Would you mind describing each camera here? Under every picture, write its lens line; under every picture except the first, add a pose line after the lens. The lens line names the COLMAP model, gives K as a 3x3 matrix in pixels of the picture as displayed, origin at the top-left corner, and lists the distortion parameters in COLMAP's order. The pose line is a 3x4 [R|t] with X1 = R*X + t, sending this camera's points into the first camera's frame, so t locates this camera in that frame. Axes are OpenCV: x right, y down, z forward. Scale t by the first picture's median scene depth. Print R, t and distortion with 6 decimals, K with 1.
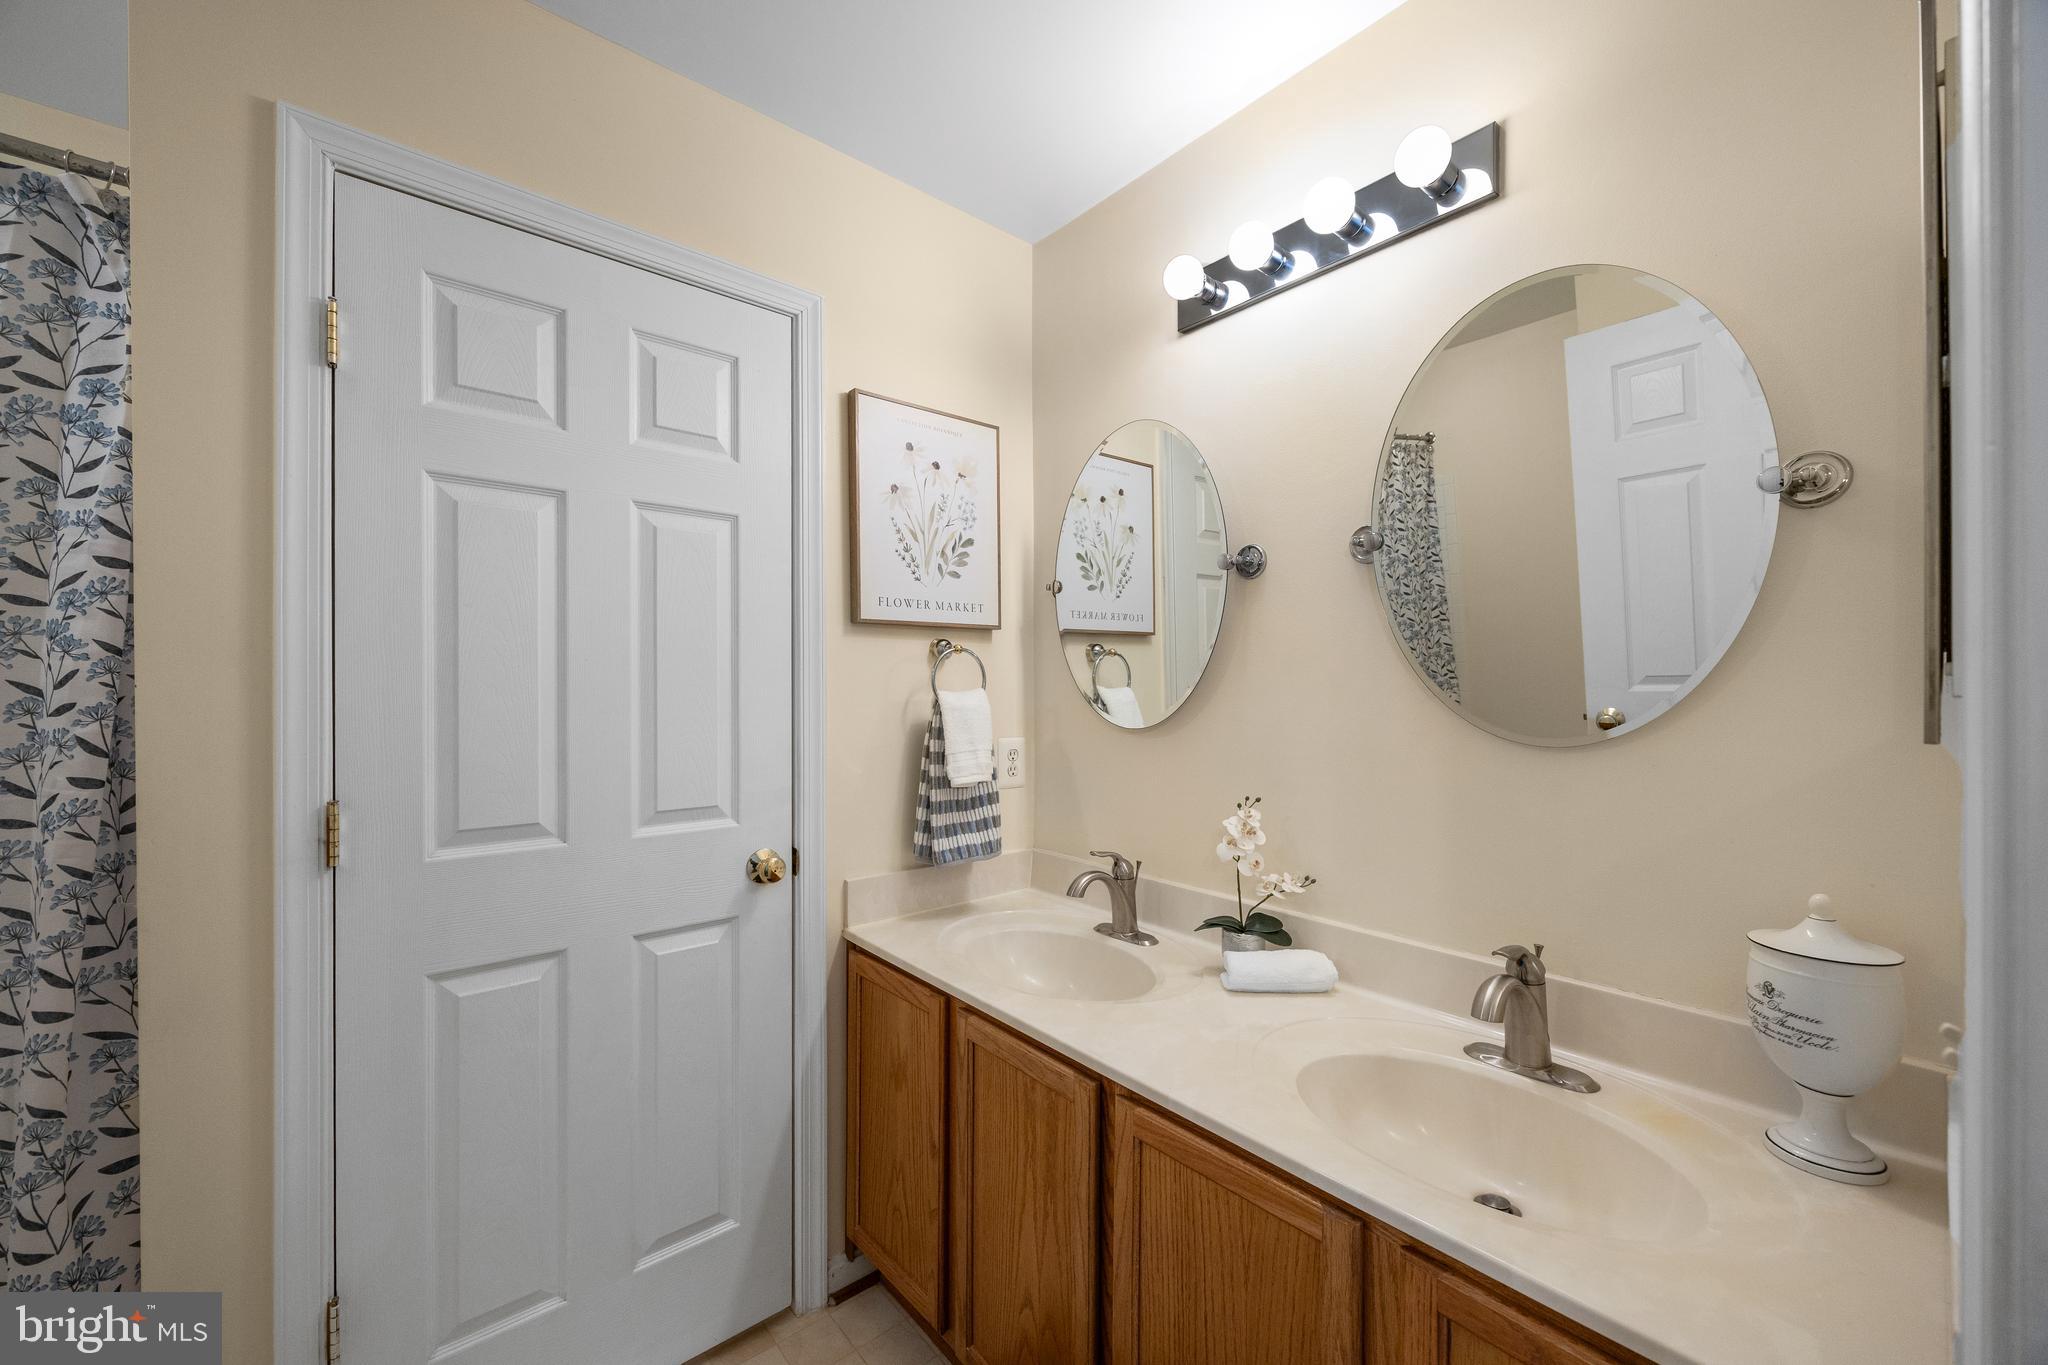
lens RADIAL K [[785.9, 0, 1021.6], [0, 785.9, 685.6], [0, 0, 1]] dist [-0.002824, -0.000821]
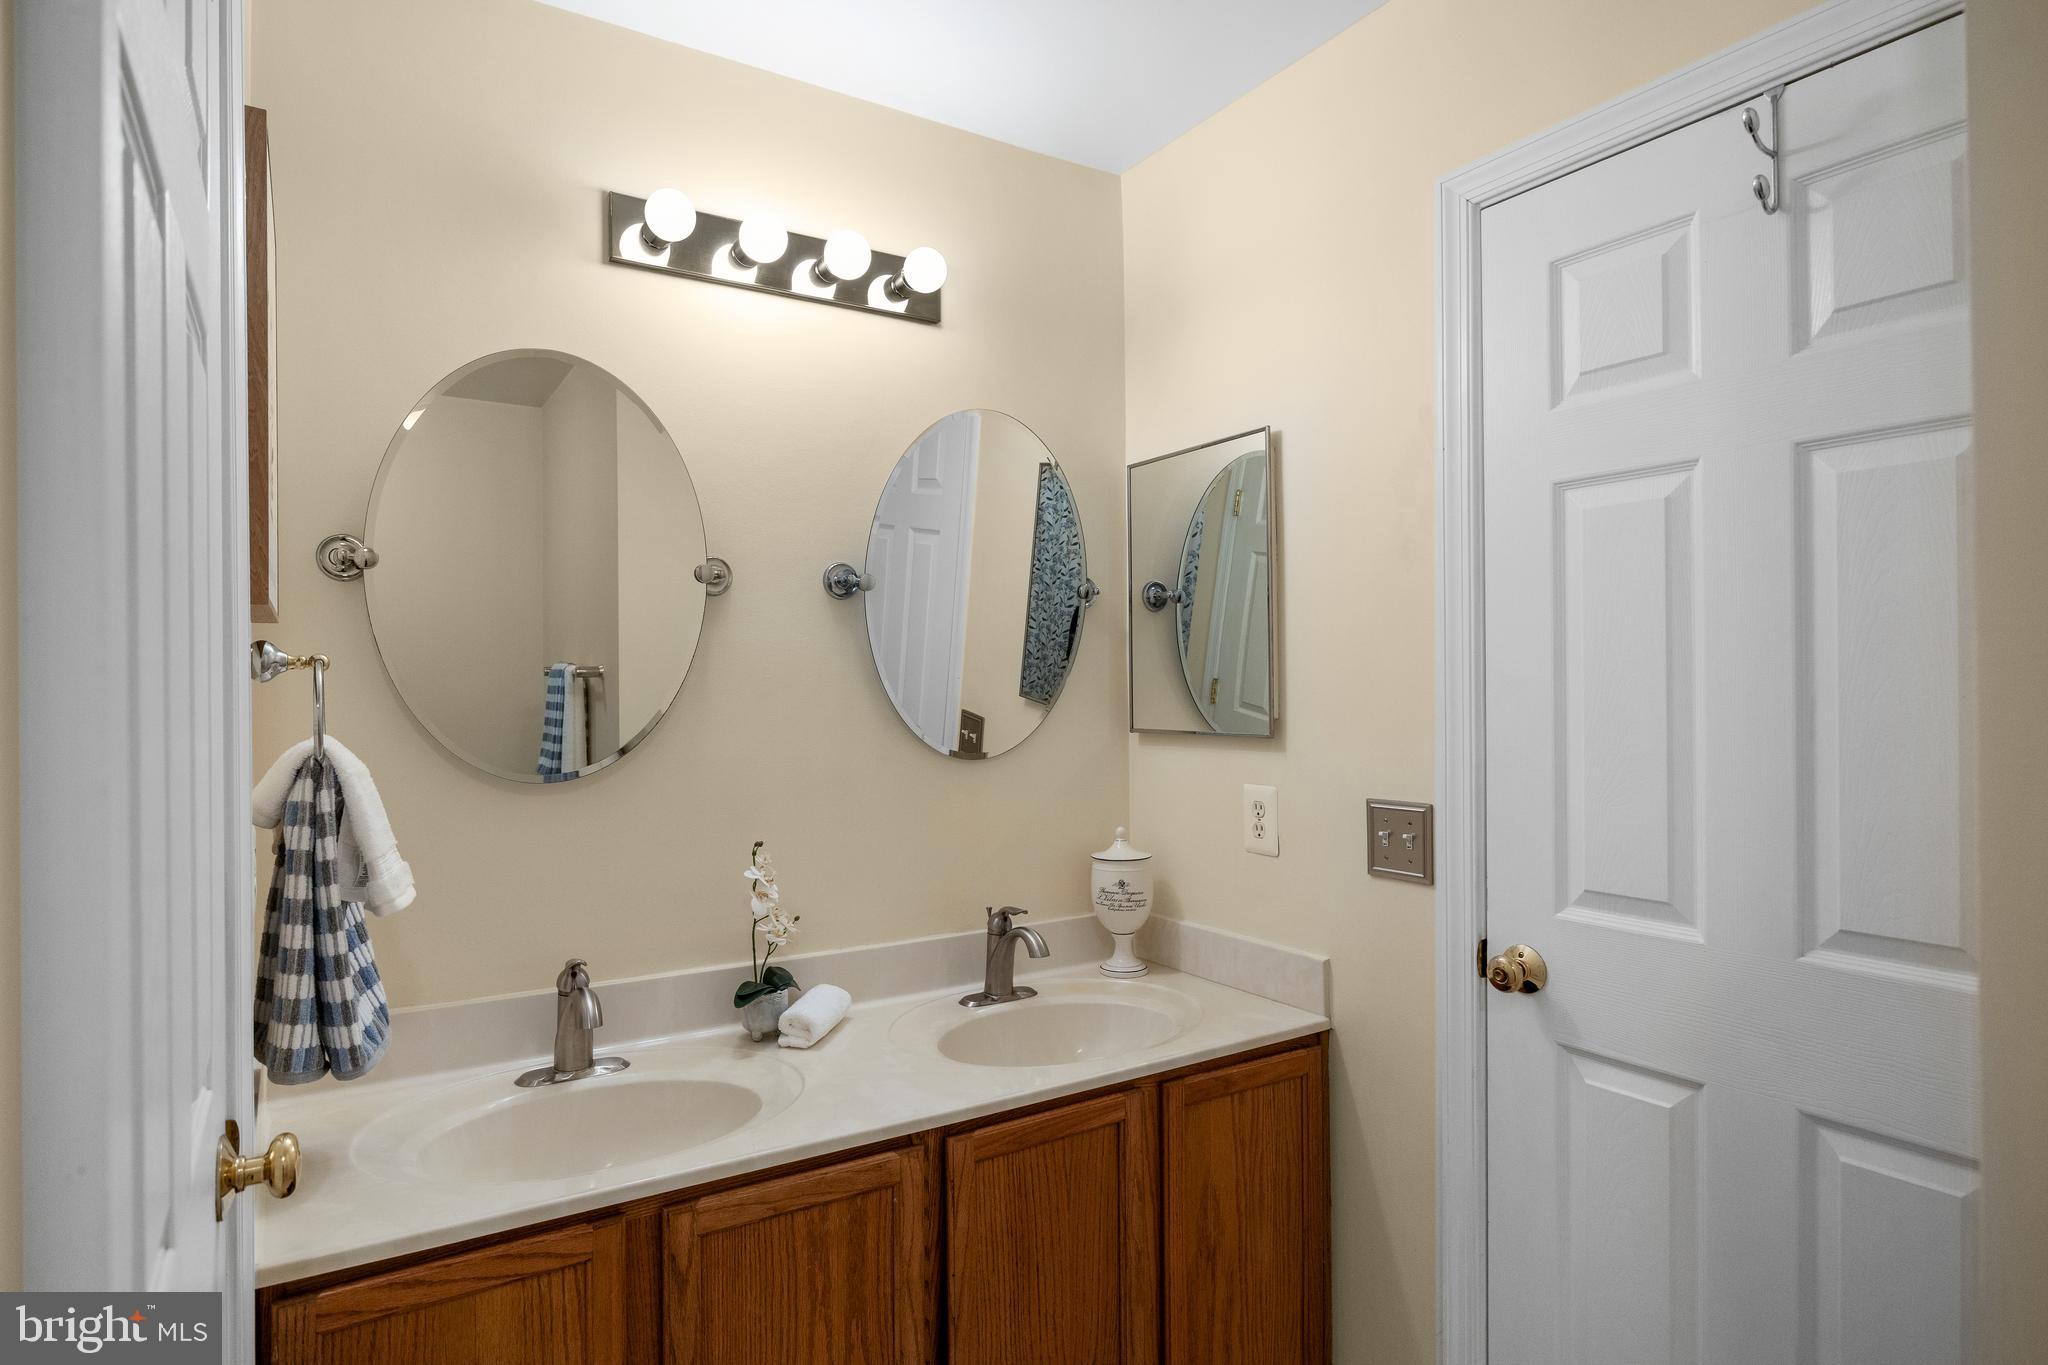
lens RADIAL K [[1112.3, 0, 1015.5], [0, 1112.3, 690.4], [0, 0, 1]] dist [-0.002346, -0.001839]
pose [[0.128931, -0.000512, 0.991653, -1.153359], [0.007572, 0.999971, -0.000468, -0.035913], [-0.991625, 0.007569, 0.128931, 0.674934]]
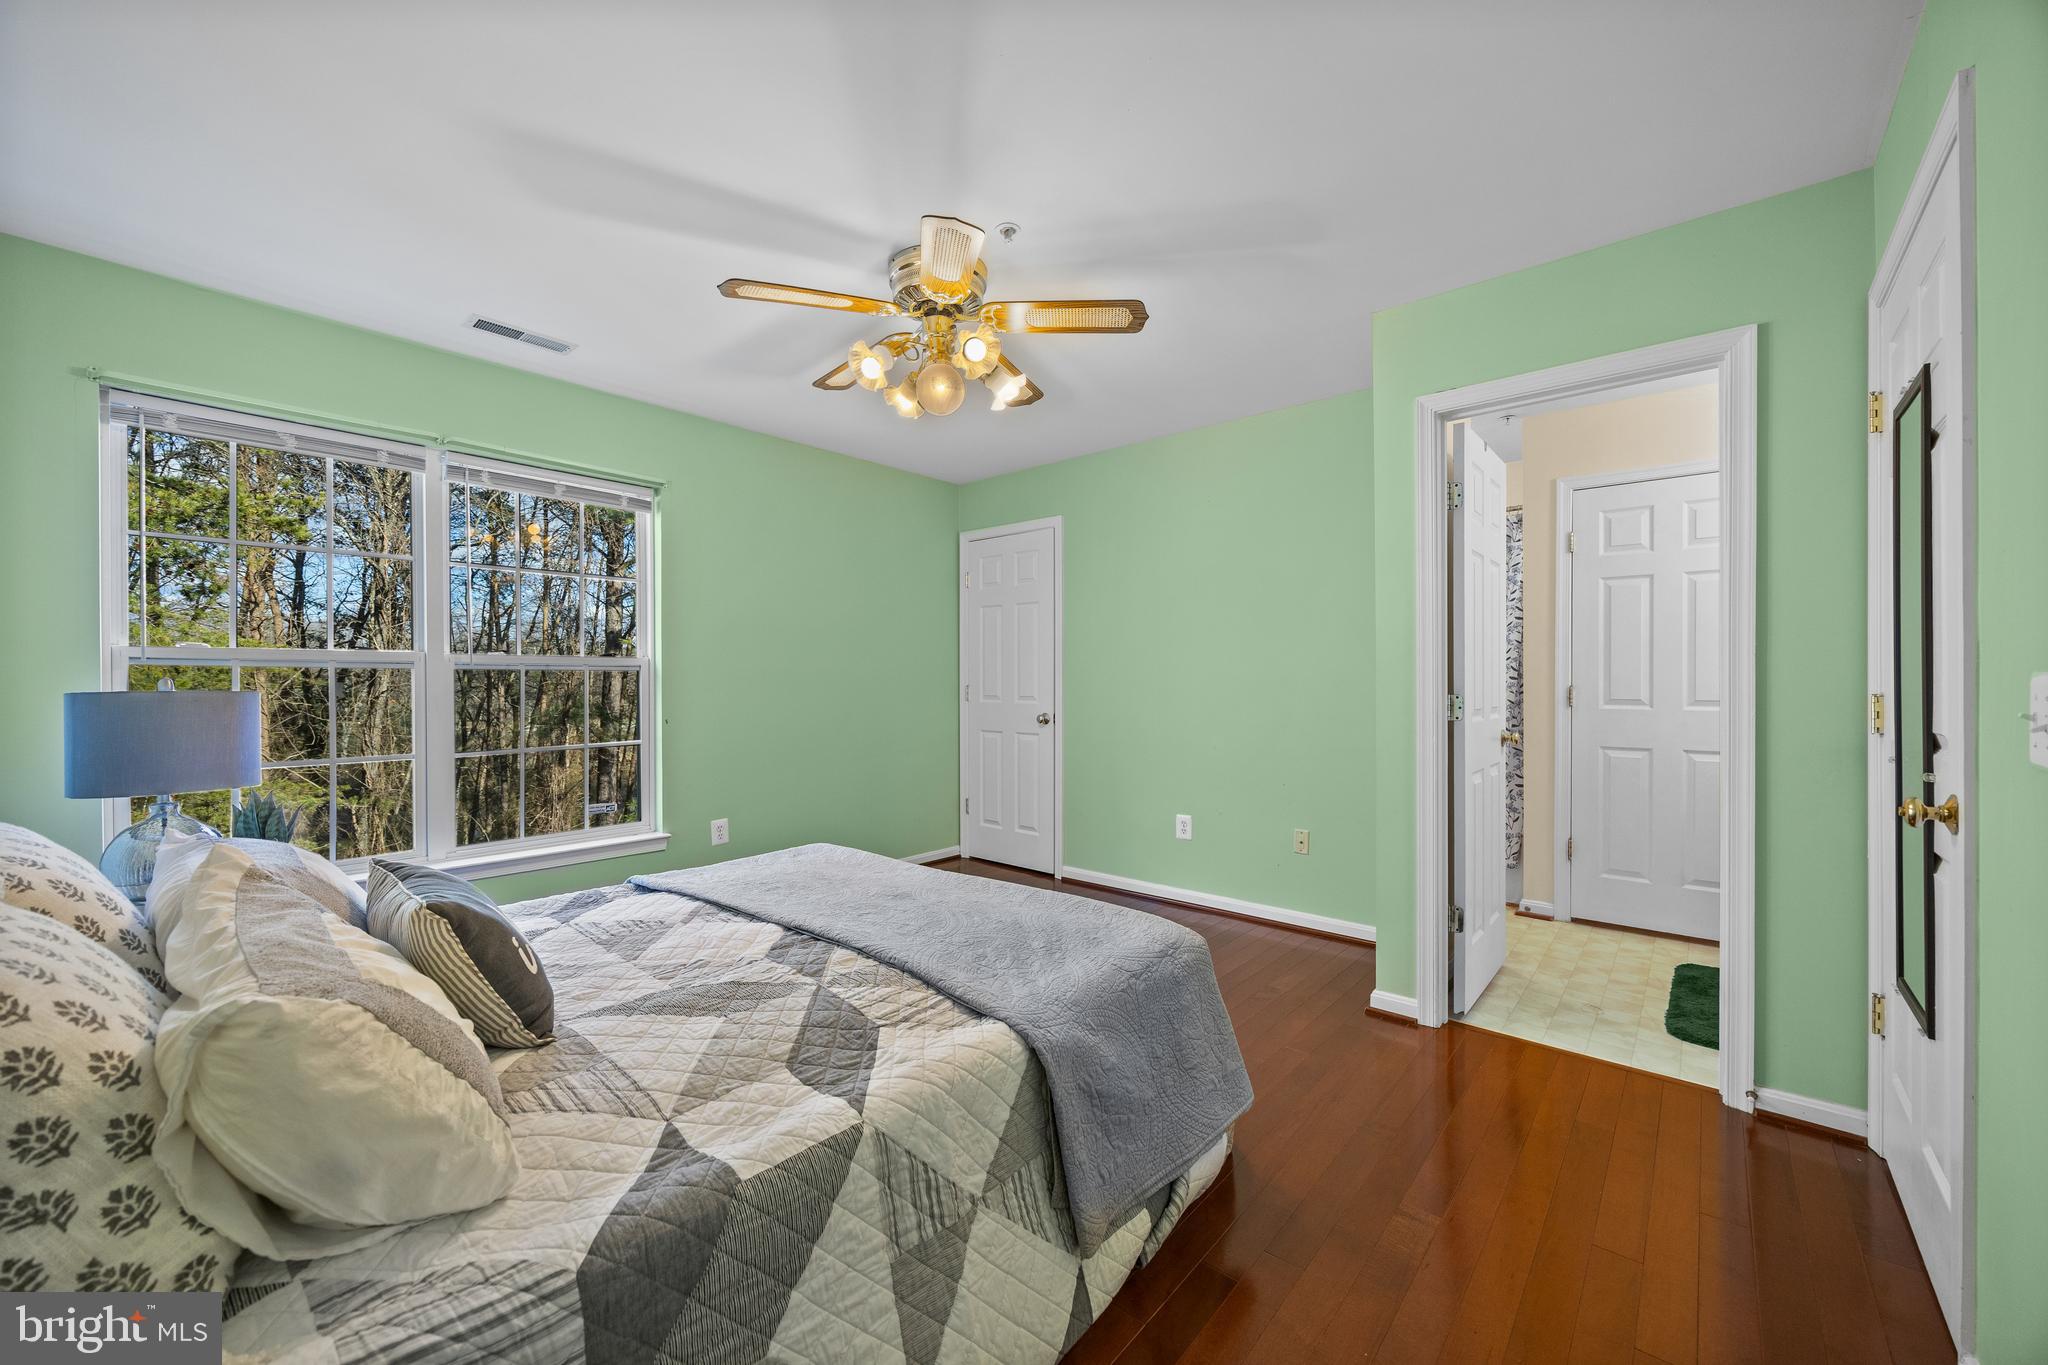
lens RADIAL K [[785.9, 0, 1022.9], [0, 785.9, 683.7], [0, 0, 1]] dist [-0.002824, -0.000821]
pose [[0.154568, 0.006602, -0.987960, 1.932736], [0.000436, 0.999977, 0.006750, 0.112520], [0.987982, -0.001474, 0.154562, -1.705013]]
